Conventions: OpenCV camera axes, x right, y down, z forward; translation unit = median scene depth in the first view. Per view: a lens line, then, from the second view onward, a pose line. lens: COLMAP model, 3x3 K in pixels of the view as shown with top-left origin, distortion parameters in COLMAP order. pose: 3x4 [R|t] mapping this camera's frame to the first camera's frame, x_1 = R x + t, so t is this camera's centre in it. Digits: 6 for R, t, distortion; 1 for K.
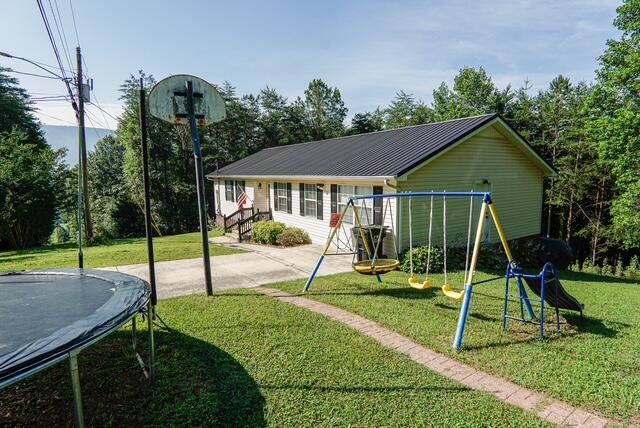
lens RADIAL K [[343.4, 0, 320.0], [0, 343.4, 214.0], [0, 0, 1]] dist [-0.027099, 0.008845]
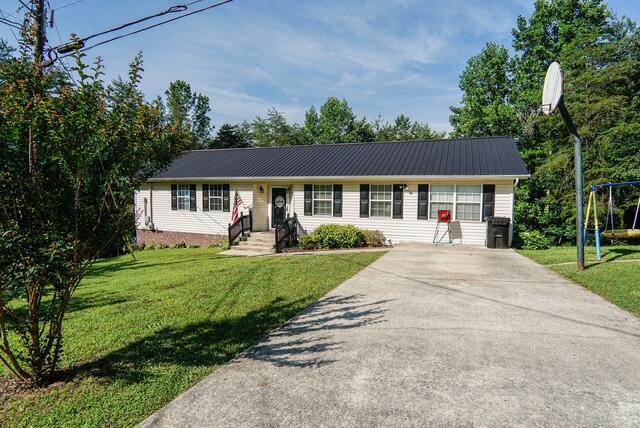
lens RADIAL K [[343.4, 0, 320.0], [0, 343.4, 214.0], [0, 0, 1]] dist [-0.027099, 0.008845]
pose [[0.818014, -0.018018, 0.574916, -0.453423], [0.050400, 0.997910, -0.040436, 0.018489], [-0.572986, 0.062053, 0.817213, 0.164757]]
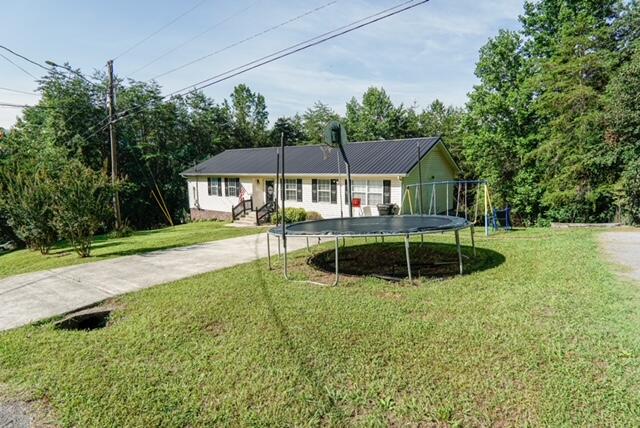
lens RADIAL K [[343.4, 0, 320.0], [0, 343.4, 214.0], [0, 0, 1]] dist [-0.027099, 0.008845]
pose [[0.940310, -0.043739, 0.337498, -0.317080], [0.040705, 0.999042, 0.016064, 0.019686], [-0.337877, -0.001367, 0.941189, -0.205370]]
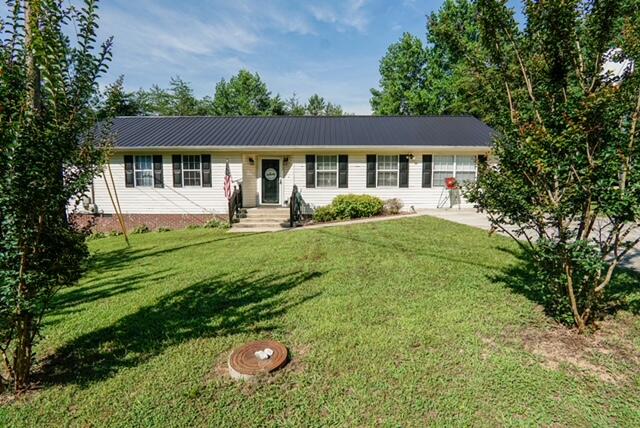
lens RADIAL K [[343.4, 0, 320.0], [0, 343.4, 214.0], [0, 0, 1]] dist [-0.027099, 0.008845]
pose [[0.558487, -0.079328, 0.825711, -0.609251], [0.092174, 0.995187, 0.033266, 0.022092], [-0.824376, 0.057530, 0.563111, 0.350174]]
